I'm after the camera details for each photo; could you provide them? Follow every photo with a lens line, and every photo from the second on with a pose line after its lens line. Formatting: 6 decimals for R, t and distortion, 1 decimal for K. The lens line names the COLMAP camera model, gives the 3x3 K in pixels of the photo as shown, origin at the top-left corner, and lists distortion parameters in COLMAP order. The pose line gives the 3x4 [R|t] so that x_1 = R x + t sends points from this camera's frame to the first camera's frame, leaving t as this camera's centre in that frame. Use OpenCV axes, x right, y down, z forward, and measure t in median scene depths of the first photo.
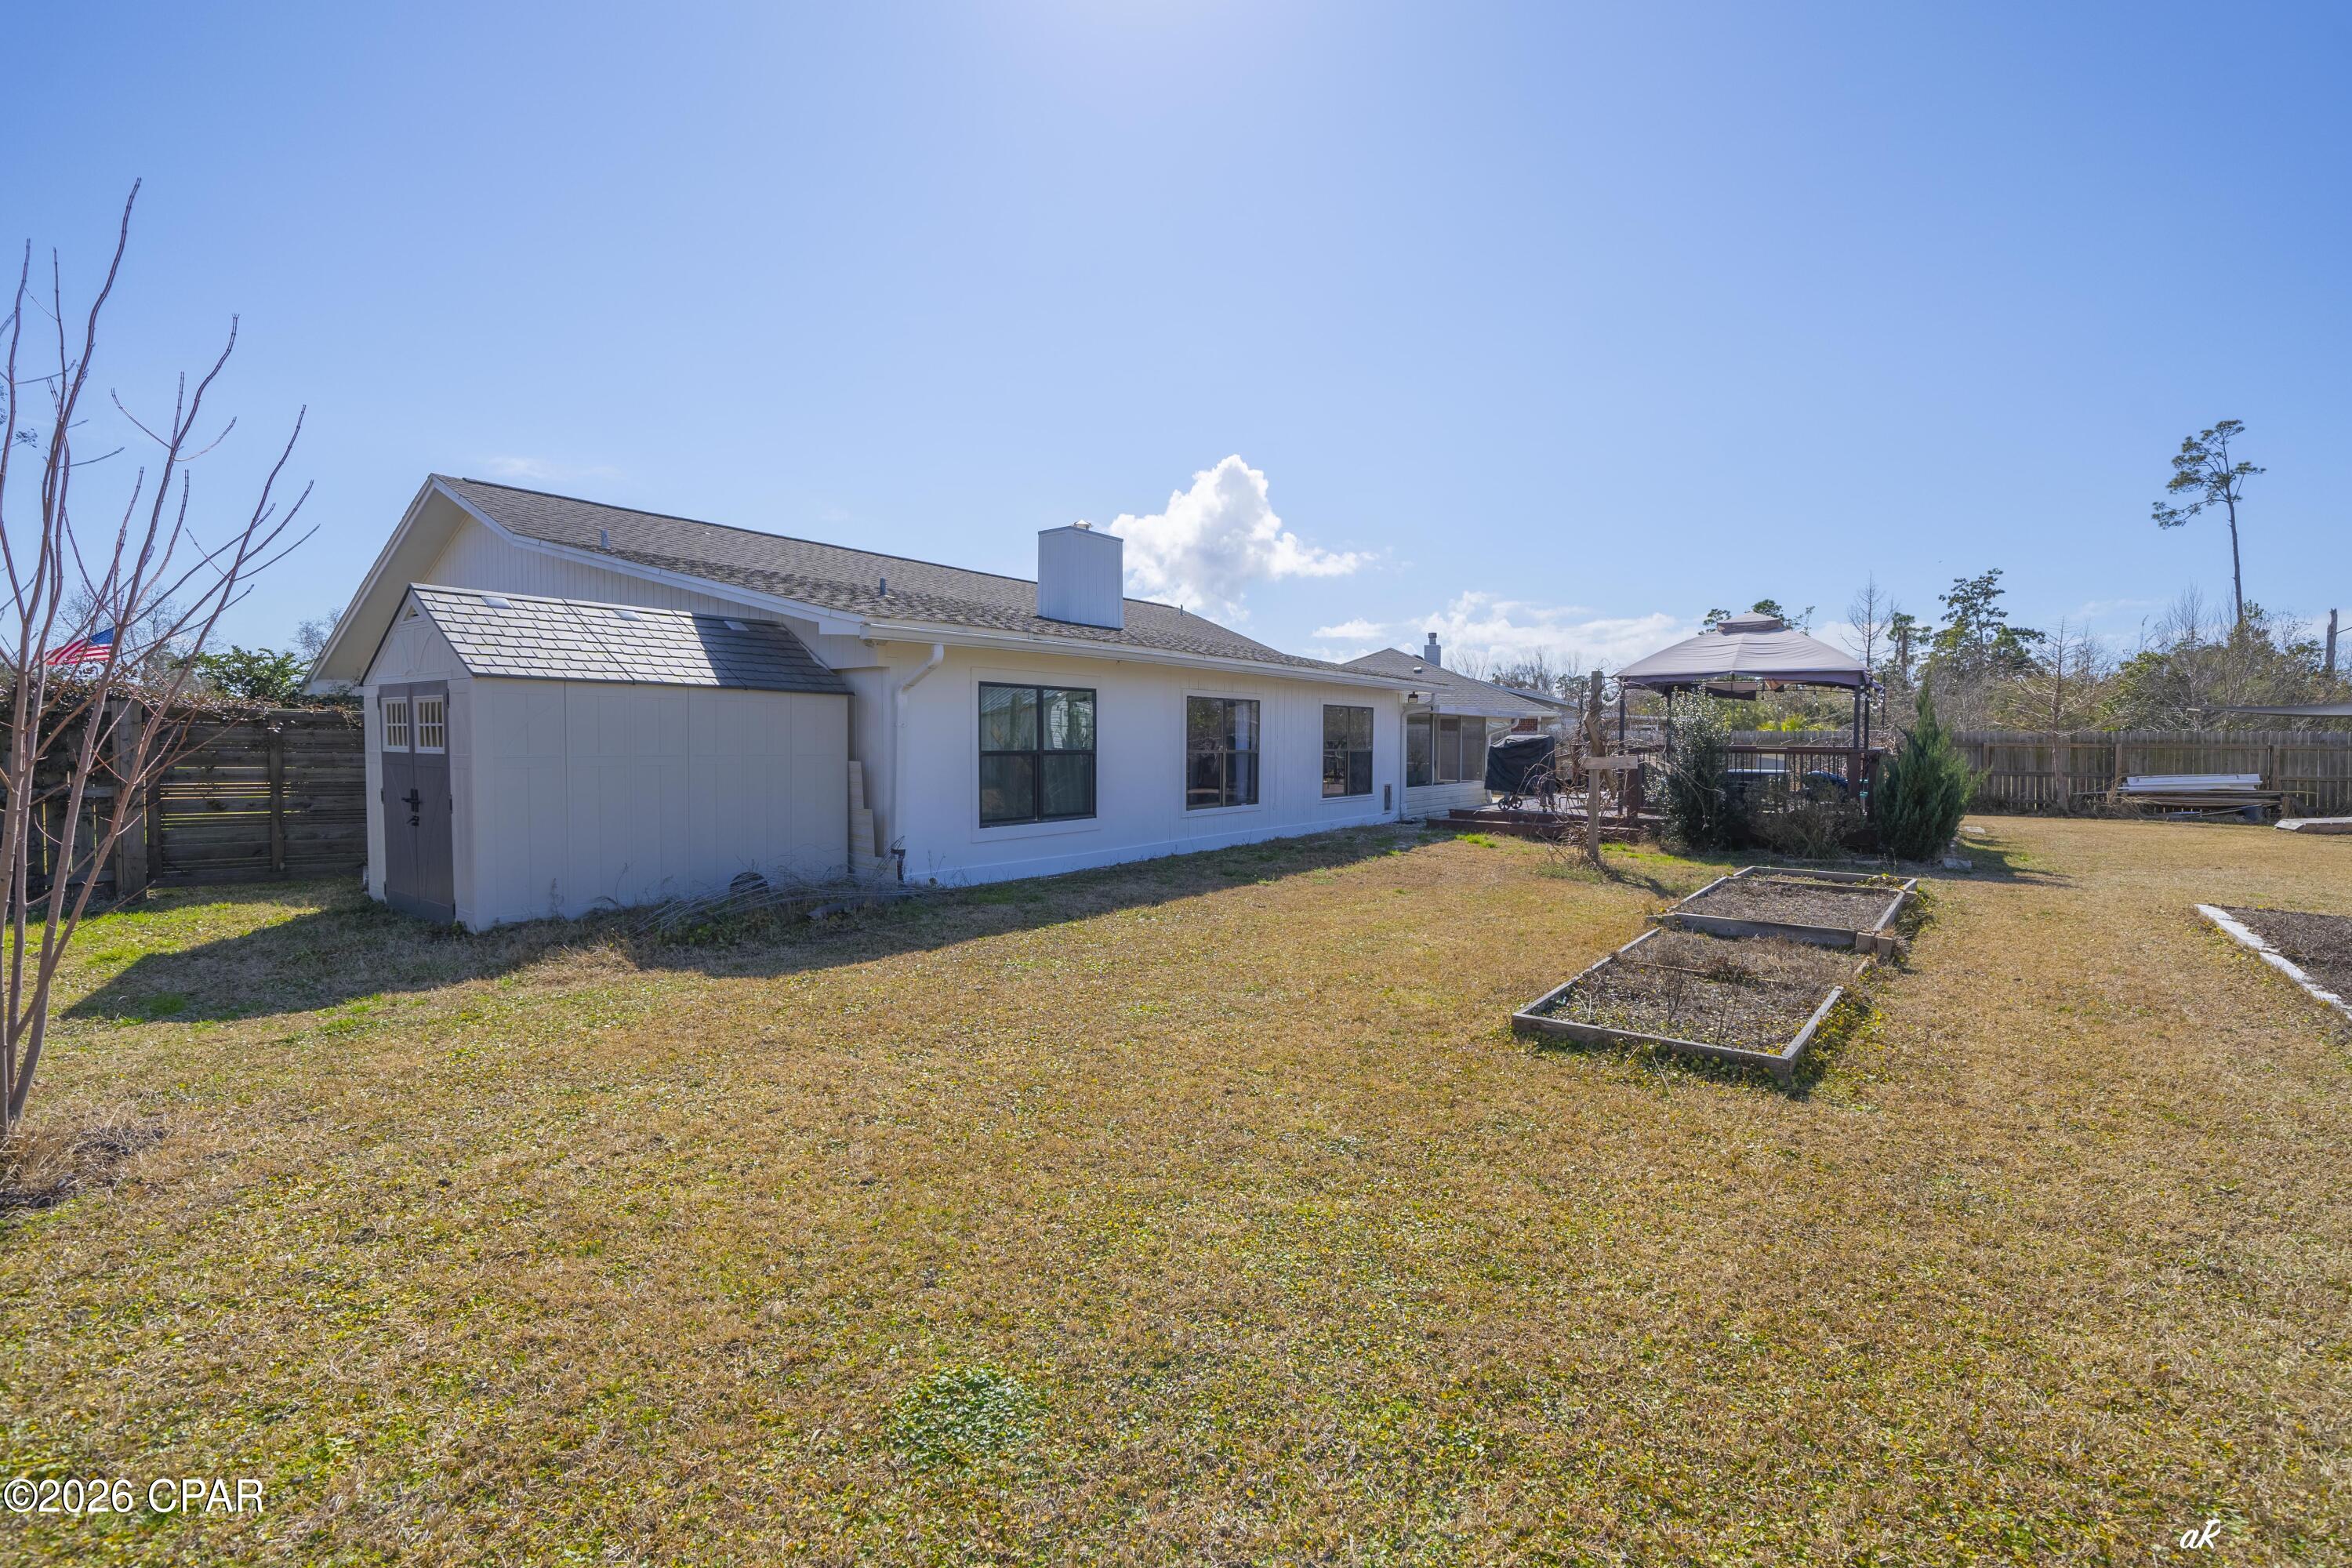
lens RADIAL K [[947.7, 0, 1176.0], [0, 947.7, 784.0], [0, 0, 1]] dist [-0.002125, -0.000383]
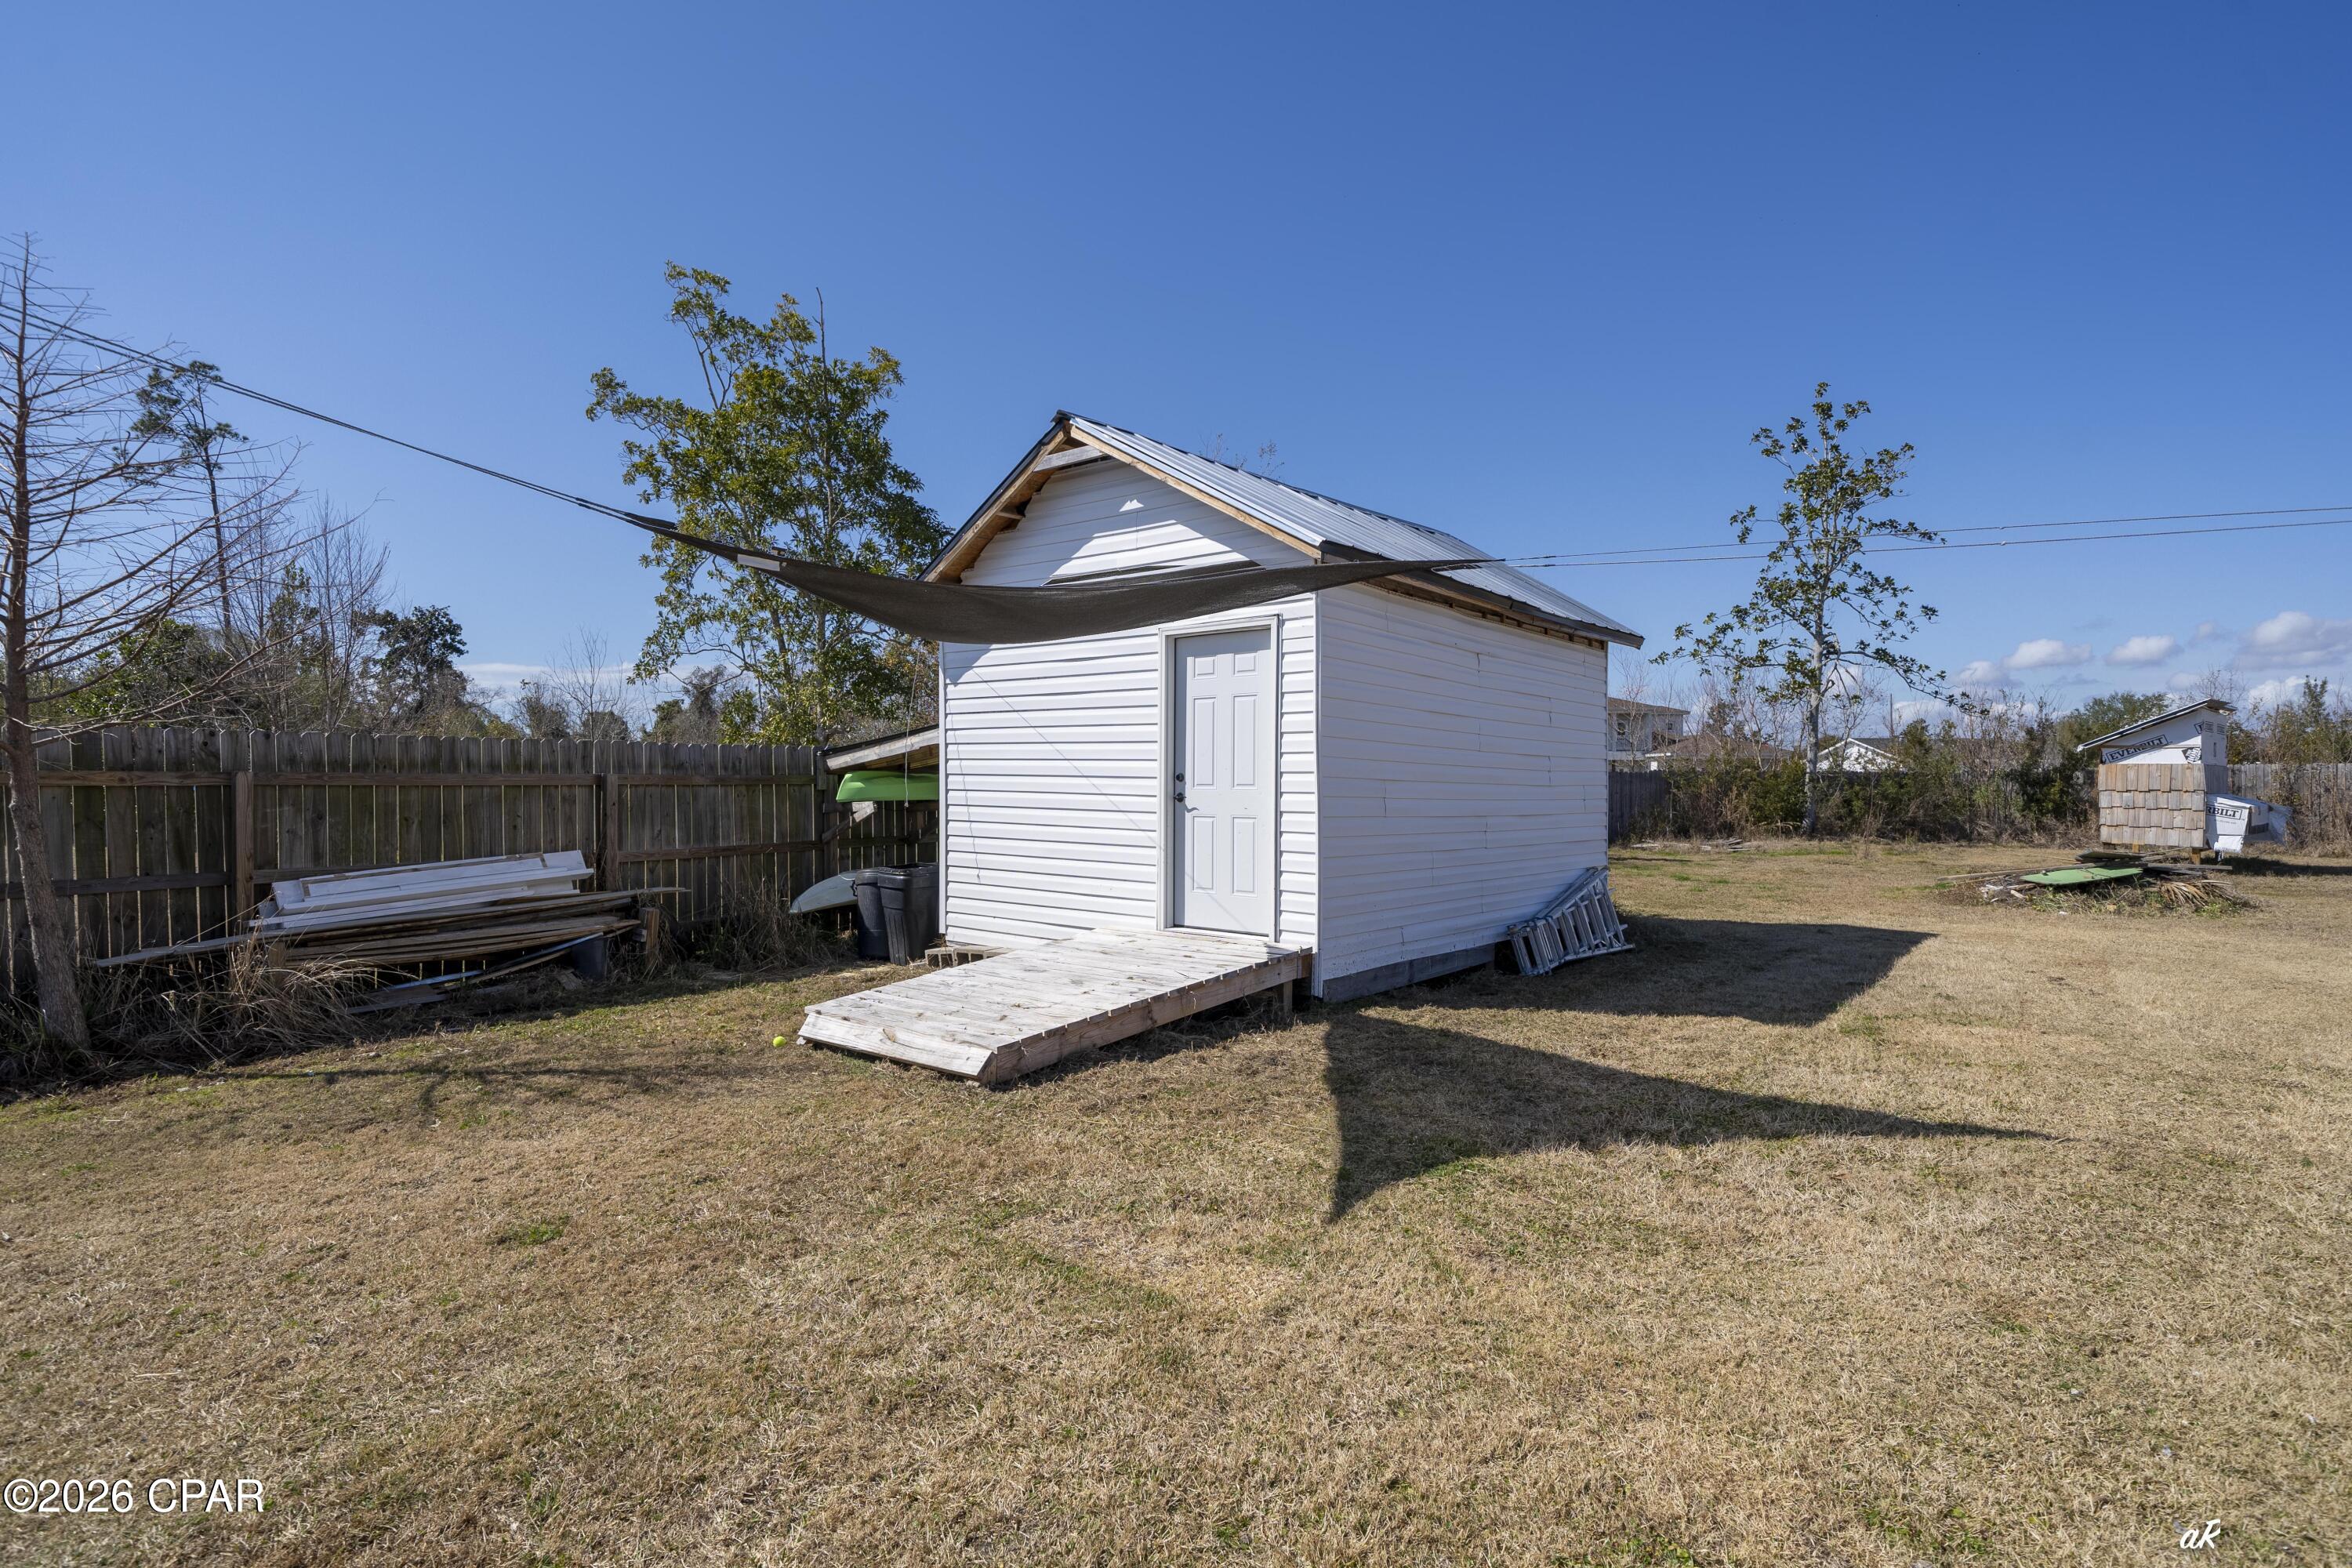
lens RADIAL K [[1154.2, 0, 1176.0], [0, 1154.2, 784.0], [0, 0, 1]] dist [-0.001373, 0.000214]
pose [[0.020895, -0.007558, 0.999753, 0.645057], [0.048016, 0.998825, 0.006548, -0.026806], [-0.998628, 0.047868, 0.021234, 0.701817]]
